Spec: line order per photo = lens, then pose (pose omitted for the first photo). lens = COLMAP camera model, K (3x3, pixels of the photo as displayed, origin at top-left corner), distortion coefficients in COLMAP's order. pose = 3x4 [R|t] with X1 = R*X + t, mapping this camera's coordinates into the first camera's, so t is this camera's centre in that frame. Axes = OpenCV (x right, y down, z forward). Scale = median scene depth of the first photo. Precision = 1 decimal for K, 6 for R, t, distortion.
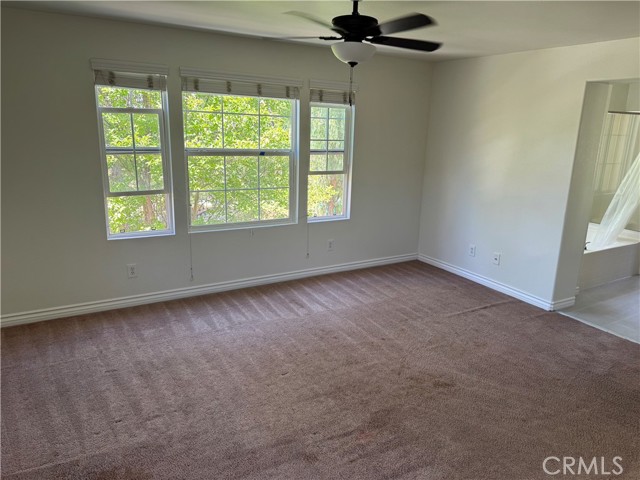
lens RADIAL K [[459.0, 0, 322.5], [0, 459.0, 239.8], [0, 0, 1]] dist [0.069762, -0.068259]
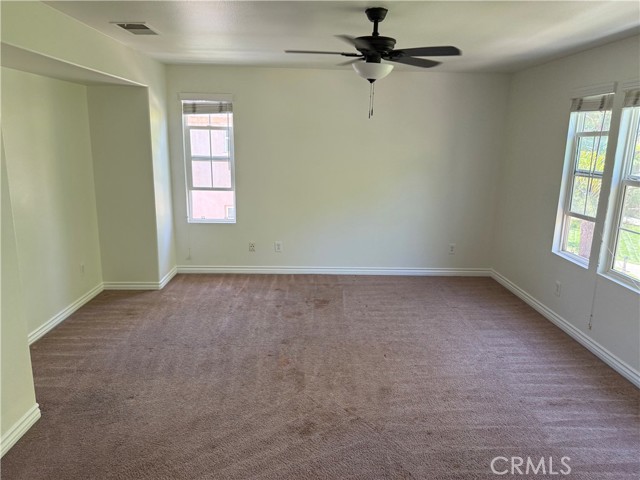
lens RADIAL K [[459.0, 0, 322.7], [0, 459.0, 239.9], [0, 0, 1]] dist [0.069762, -0.068259]
pose [[-0.475830, 0.158003, -0.865229, 0.764107], [-0.255861, 0.916321, 0.308044, -0.232225], [0.841499, 0.367954, -0.395586, 1.002125]]
